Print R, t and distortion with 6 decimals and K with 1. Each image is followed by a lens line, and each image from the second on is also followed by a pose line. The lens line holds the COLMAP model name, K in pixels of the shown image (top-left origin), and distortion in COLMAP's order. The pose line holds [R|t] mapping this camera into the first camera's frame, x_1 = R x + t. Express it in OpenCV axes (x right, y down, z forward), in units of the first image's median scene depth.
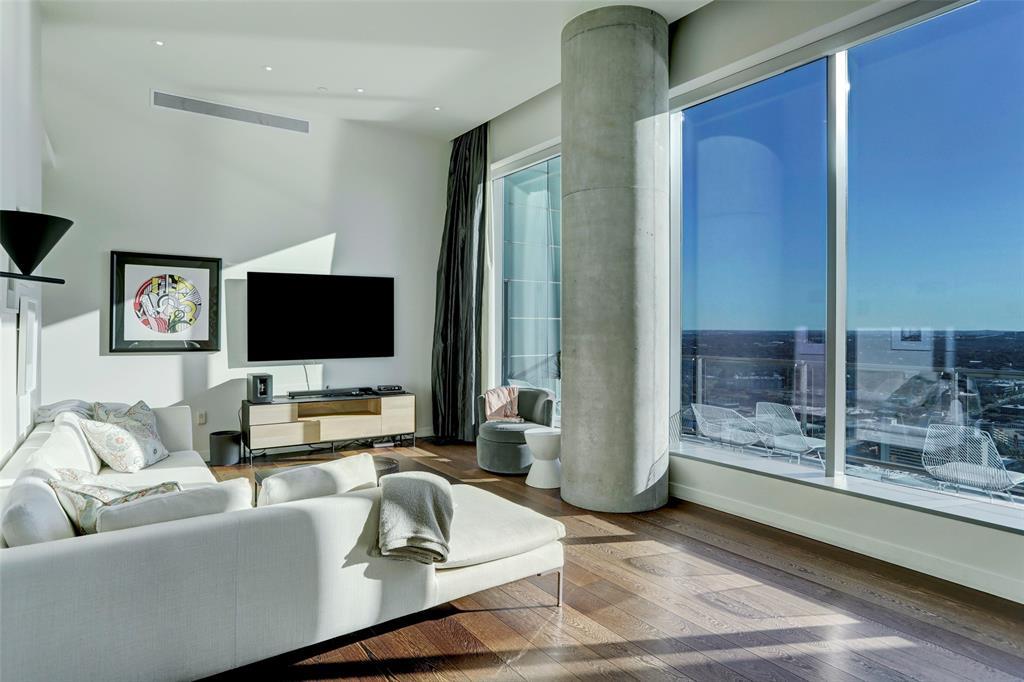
lens RADIAL K [[579.4, 0, 515.5], [0, 579.4, 333.4], [0, 0, 1]] dist [-0.054276, 0.040905]
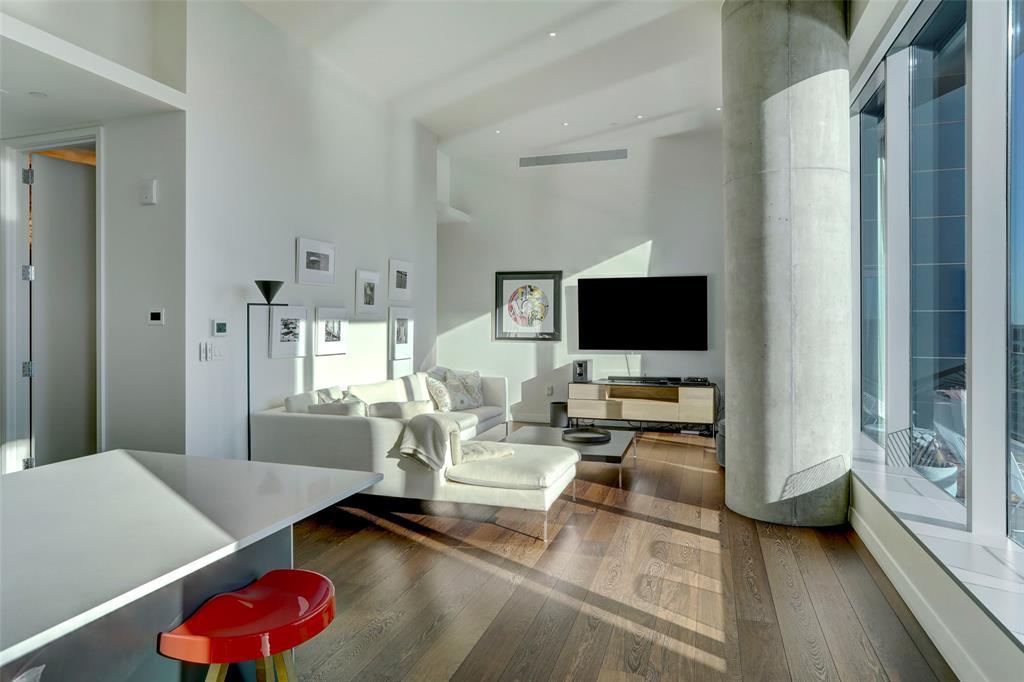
lens RADIAL K [[610.5, 0, 512.8], [0, 610.5, 324.2], [0, 0, 1]] dist [-0.005693, 0.000355]
pose [[0.606202, -0.000573, -0.795311, 0.562448], [-0.005229, 0.999975, -0.004706, -0.000586], [0.795294, 0.007012, 0.606184, 0.059601]]
